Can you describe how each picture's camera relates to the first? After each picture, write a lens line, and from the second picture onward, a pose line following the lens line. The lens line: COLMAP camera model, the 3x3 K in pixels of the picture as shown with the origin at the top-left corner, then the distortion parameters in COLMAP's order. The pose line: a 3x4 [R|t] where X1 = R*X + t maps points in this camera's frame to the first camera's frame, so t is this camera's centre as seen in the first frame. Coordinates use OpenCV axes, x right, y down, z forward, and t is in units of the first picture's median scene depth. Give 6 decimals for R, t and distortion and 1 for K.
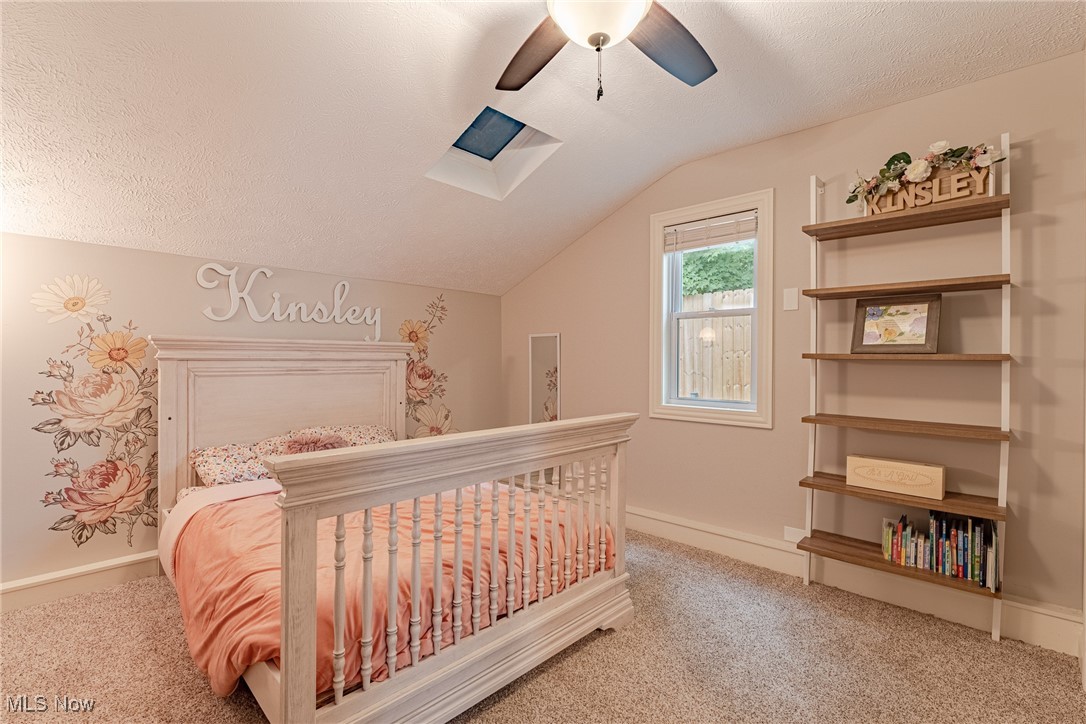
lens RADIAL K [[504.1, 0, 543.0], [0, 504.1, 362.0], [0, 0, 1]] dist [-0.000409, 0.000013]
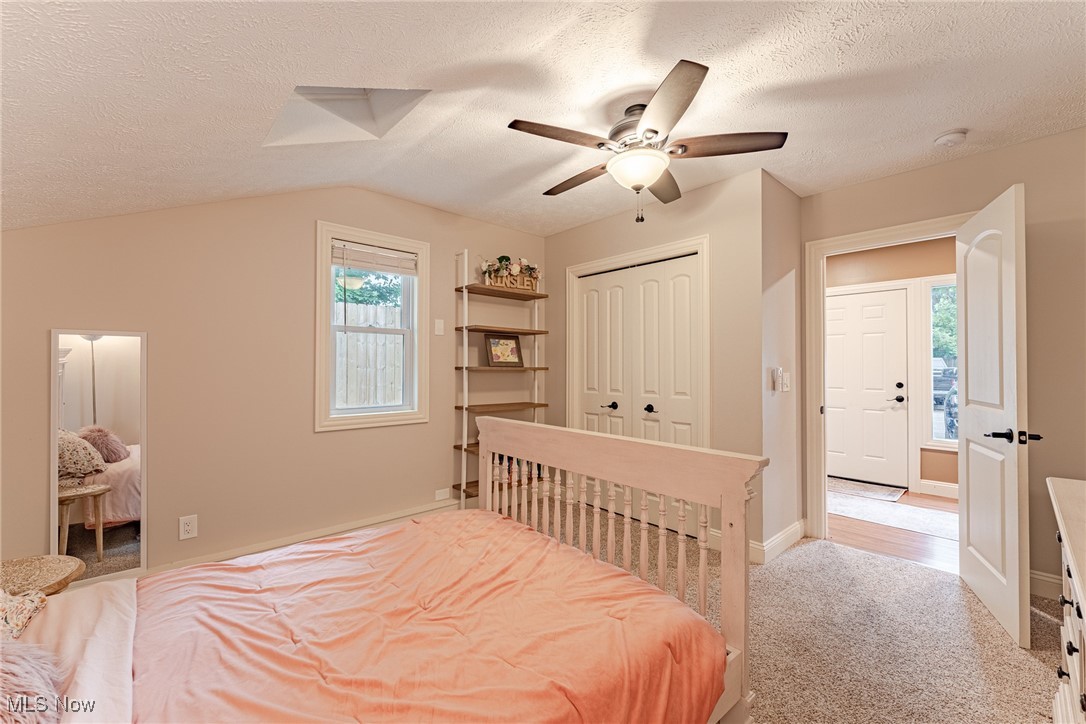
lens RADIAL K [[440.7, 0, 543.0], [0, 440.7, 362.0], [0, 0, 1]] dist [-0.000045, -0.000005]
pose [[0.077100, 0.005340, 0.997009, -0.825187], [0.003277, 0.999979, -0.005609, -0.023120], [-0.997018, 0.003699, 0.077080, 0.717665]]
